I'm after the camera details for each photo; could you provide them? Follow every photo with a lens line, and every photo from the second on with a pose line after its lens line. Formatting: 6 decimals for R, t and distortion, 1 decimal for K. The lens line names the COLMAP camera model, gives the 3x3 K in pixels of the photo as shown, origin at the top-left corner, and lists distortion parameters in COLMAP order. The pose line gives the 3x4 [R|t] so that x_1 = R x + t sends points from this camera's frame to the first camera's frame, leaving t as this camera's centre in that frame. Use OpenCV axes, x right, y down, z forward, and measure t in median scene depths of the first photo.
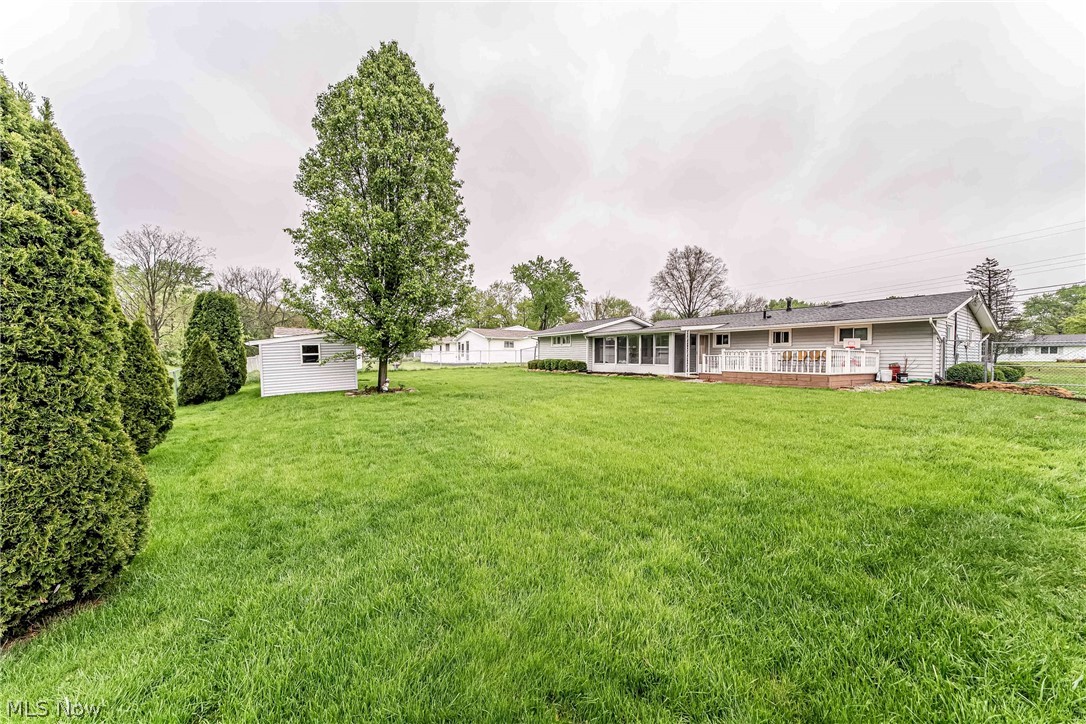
lens RADIAL K [[375.4, 0, 544.2], [0, 375.4, 358.2], [0, 0, 1]] dist [-0.001025, -0.000255]
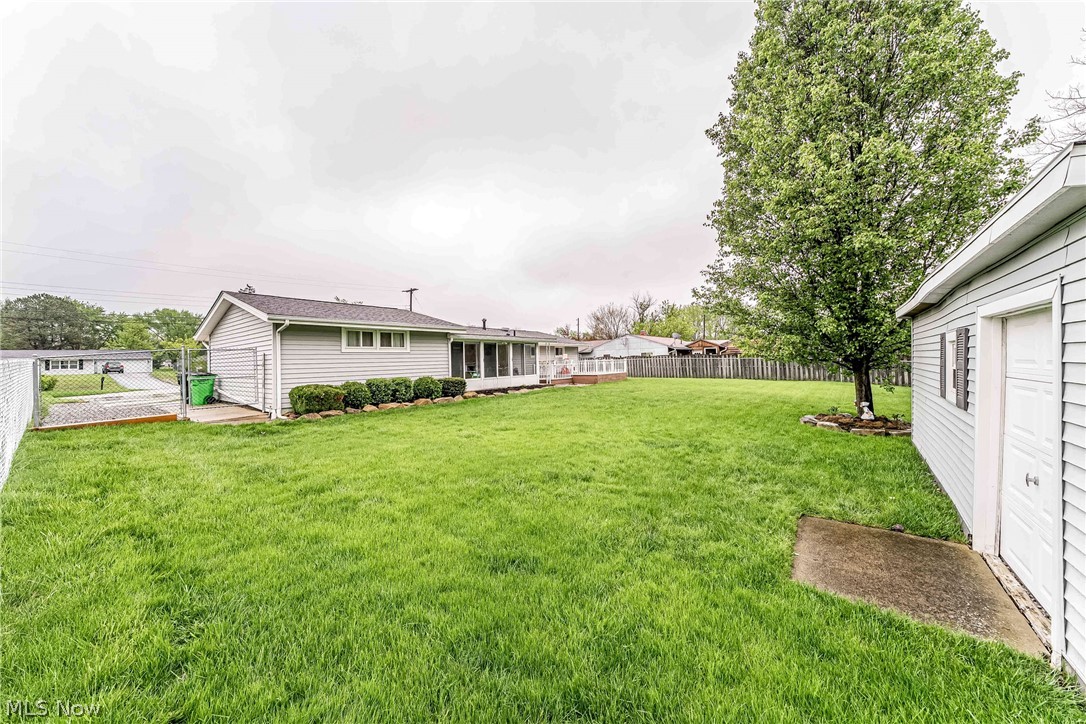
lens RADIAL K [[375.4, 0, 540.0], [0, 375.4, 361.2], [0, 0, 1]] dist [-0.001025, -0.000255]
pose [[-0.306684, 0.000230, 0.951812, -0.470821], [0.022577, 0.999720, 0.007032, -0.018729], [-0.951544, 0.023645, -0.306603, 0.949662]]
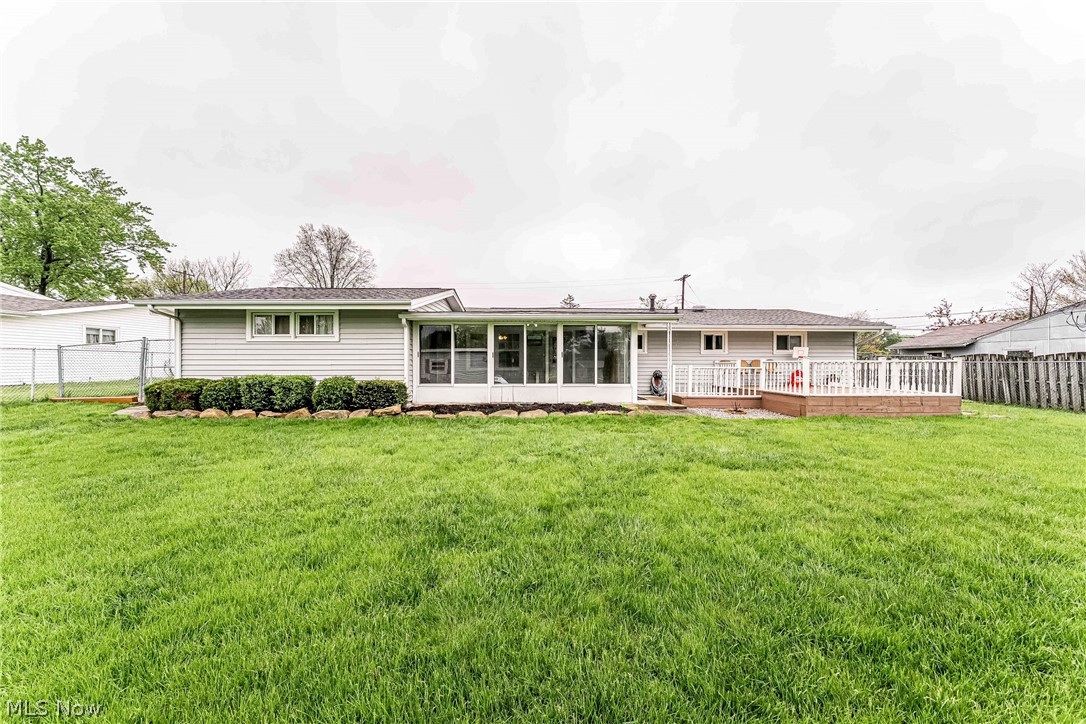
lens RADIAL K [[375.4, 0, 540.8], [0, 375.4, 364.0], [0, 0, 1]] dist [-0.001025, -0.000255]
pose [[0.544039, 0.000015, 0.839060, -0.130359], [0.002107, 0.999997, -0.001384, -0.008019], [-0.839057, 0.002520, 0.544037, 0.598614]]
